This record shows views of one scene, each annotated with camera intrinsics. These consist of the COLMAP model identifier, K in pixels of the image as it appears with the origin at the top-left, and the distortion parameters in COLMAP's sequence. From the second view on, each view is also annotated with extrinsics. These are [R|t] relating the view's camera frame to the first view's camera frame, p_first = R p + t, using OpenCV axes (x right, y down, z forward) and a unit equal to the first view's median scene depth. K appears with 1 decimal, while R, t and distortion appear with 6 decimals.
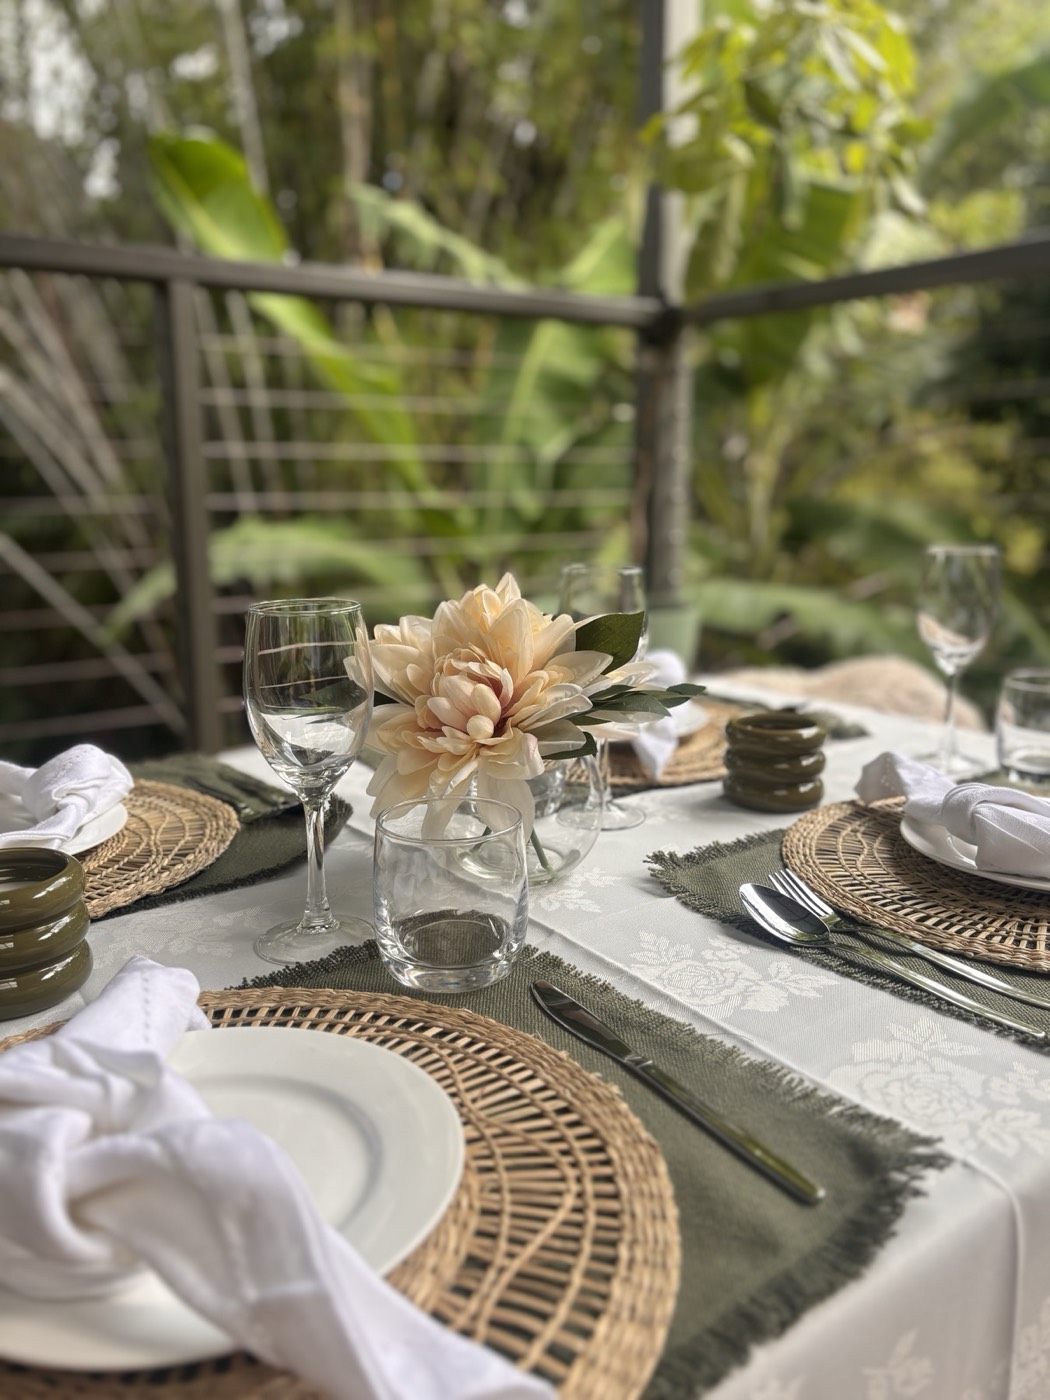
lens RADIAL K [[1121.7, 0, 559.0], [0, 1121.7, 701.1], [0, 0, 1]] dist [0.101201, -0.142726]
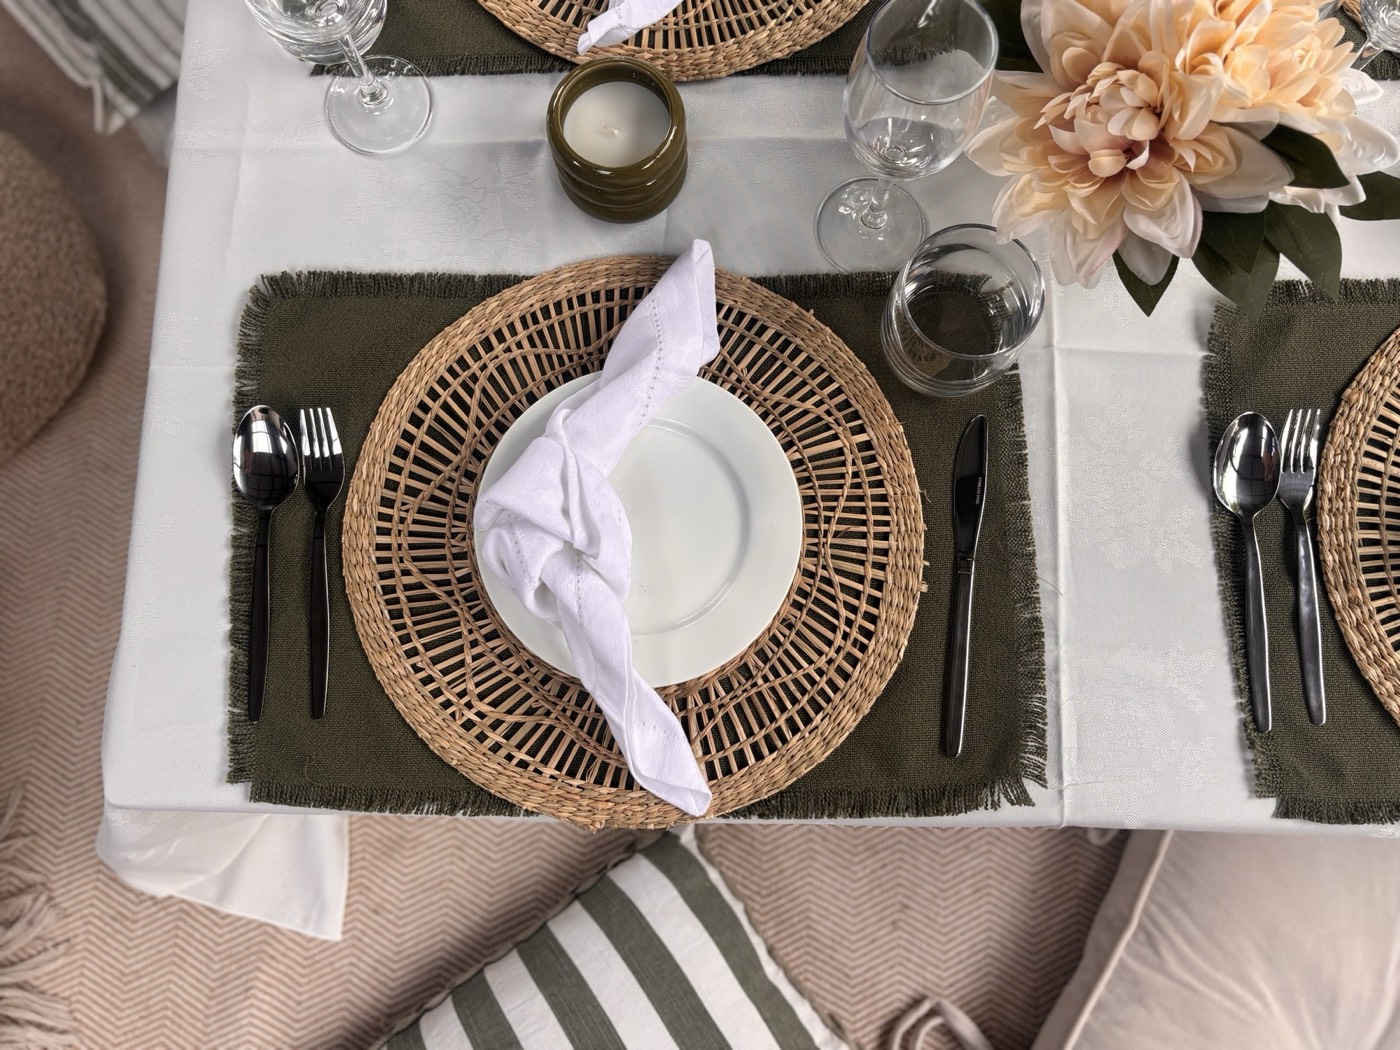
lens RADIAL K [[1121.7, 0, 700.0], [0, 1121.7, 525.0], [0, 0, 1]] dist [0.101201, -0.142726]
pose [[0.784851, 0.610430, -0.106694, -0.047635], [-0.121852, 0.320838, 0.939263, -0.706722], [0.607586, -0.724181, 0.326192, 0.324961]]
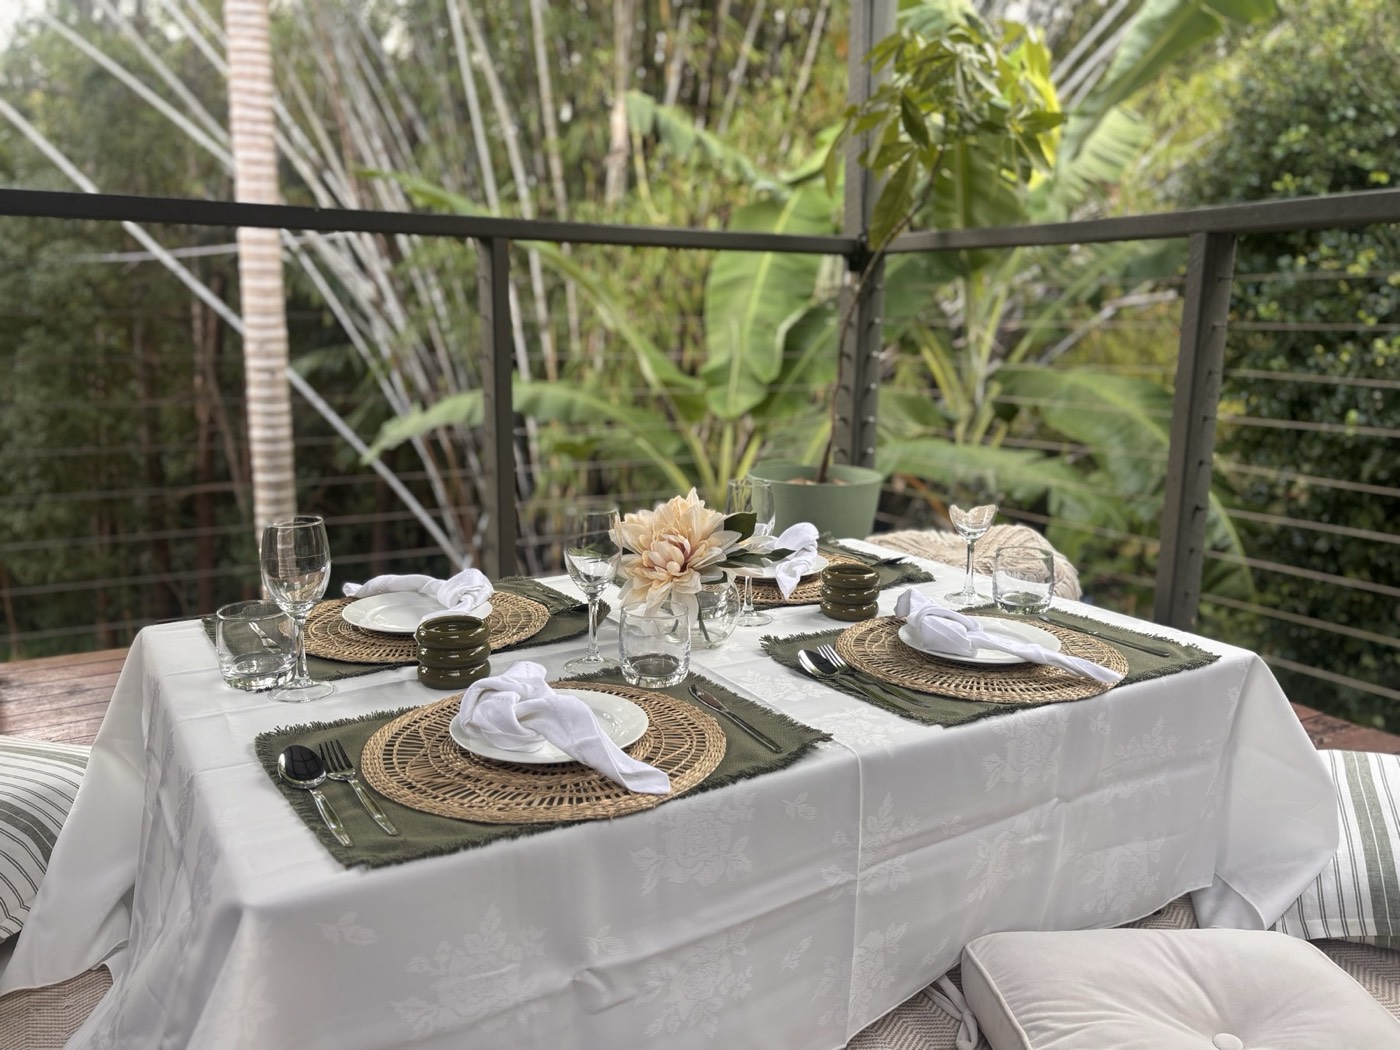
lens RADIAL K [[1121.7, 0, 700.0], [0, 1121.7, 525.0], [0, 0, 1]] dist [0.101201, -0.142726]
pose [[0.994121, 0.032337, -0.103333, 0.189584], [-0.033357, 0.999410, -0.008159, -0.039150], [0.103008, 0.011558, 0.994613, -1.044667]]
